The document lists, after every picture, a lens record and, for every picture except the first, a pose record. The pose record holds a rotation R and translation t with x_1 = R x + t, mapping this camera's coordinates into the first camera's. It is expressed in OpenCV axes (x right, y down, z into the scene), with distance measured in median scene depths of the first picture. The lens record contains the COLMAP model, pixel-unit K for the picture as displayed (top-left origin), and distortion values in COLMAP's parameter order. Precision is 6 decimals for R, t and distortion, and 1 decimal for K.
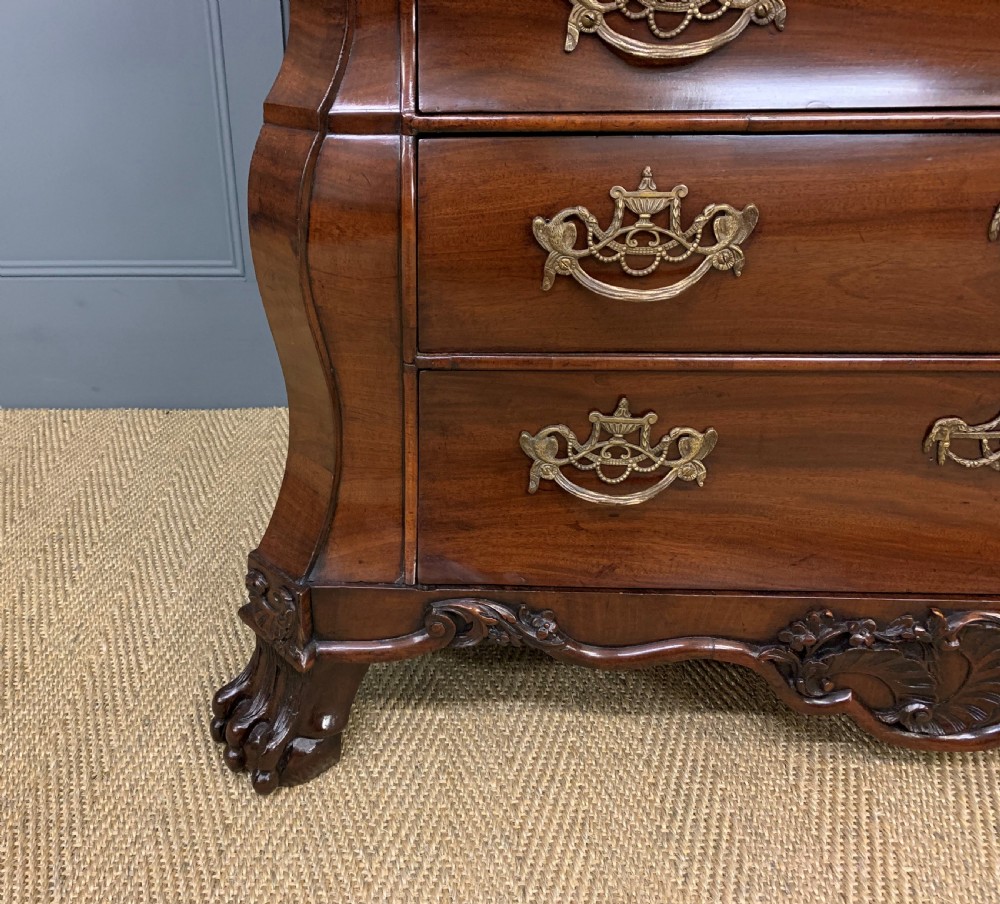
lens RADIAL K [[889.3, 0, 413.6], [0, 889.3, 438.7], [0, 0, 1]] dist [0.020138, 0.013489]
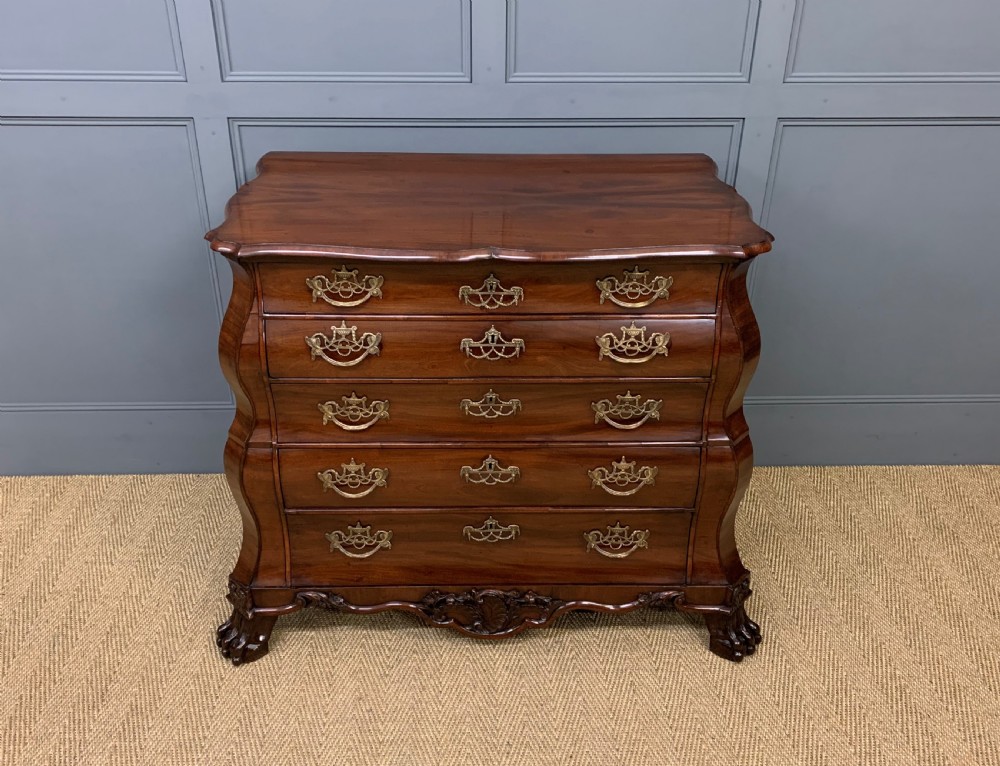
lens RADIAL K [[825.6, 0, 492.3], [0, 825.6, 374.6], [0, 0, 1]] dist [0.029371, -0.008145]
pose [[0.997624, -0.012138, 0.067811, 0.456832], [0.011795, 0.999916, 0.005460, -0.494825], [-0.067872, -0.004647, 0.997683, -1.585804]]
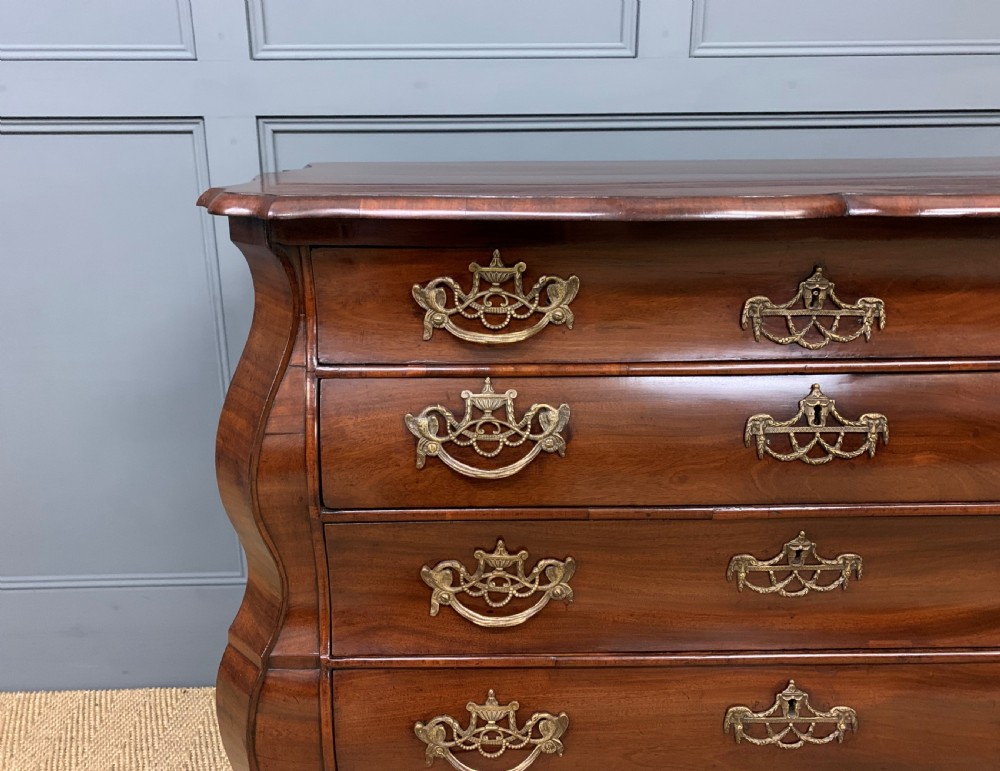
lens RADIAL K [[773.0, 0, 474.4], [0, 773.0, 389.4], [0, 0, 1]] dist [0.033163, -0.016736]
pose [[0.998867, -0.014202, 0.045410, 0.149943], [0.022867, 0.980249, -0.196443, -0.433285], [-0.041723, 0.197259, 0.979463, -0.269135]]
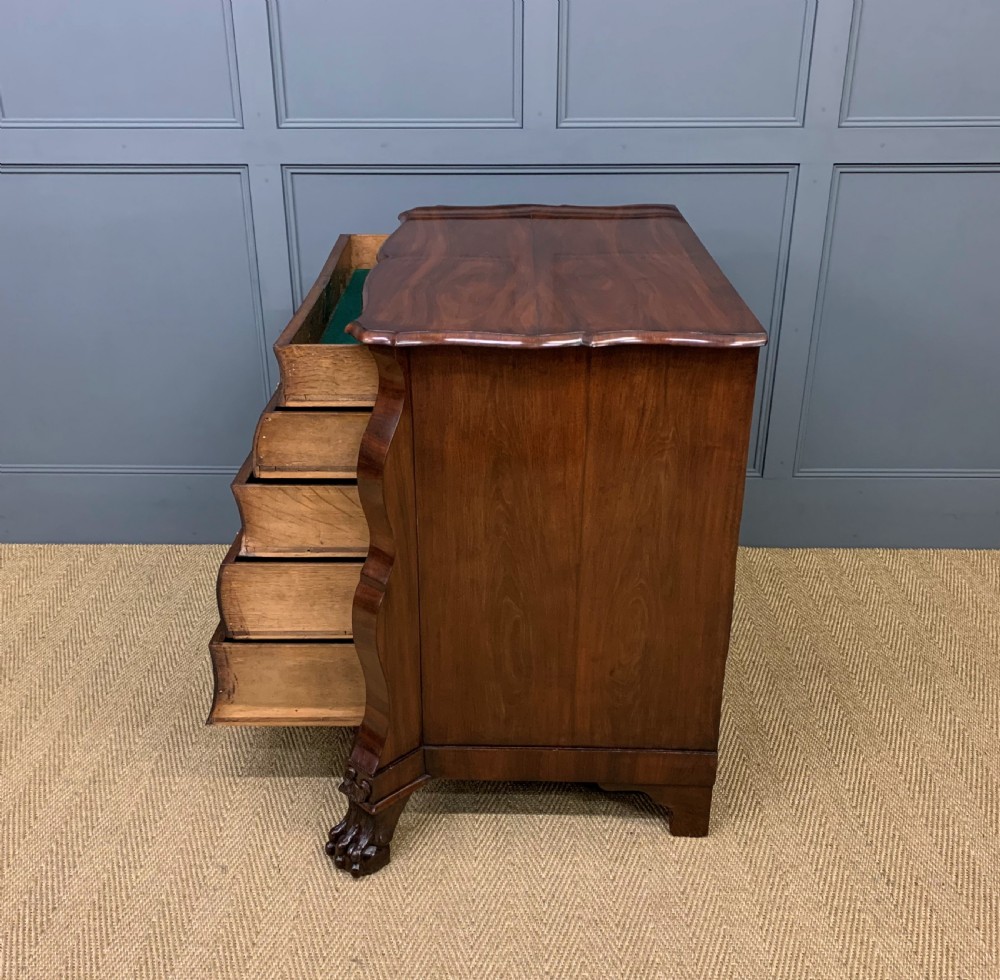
lens RADIAL K [[994.5, 0, 505.7], [0, 994.5, 508.8], [0, 0, 1]] dist [0.036970, 0.000000]
pose [[0.999724, 0.003863, 0.023160, 0.458160], [-0.002511, 0.998307, -0.058112, 0.020166], [-0.023345, 0.058037, 0.998041, -2.093530]]
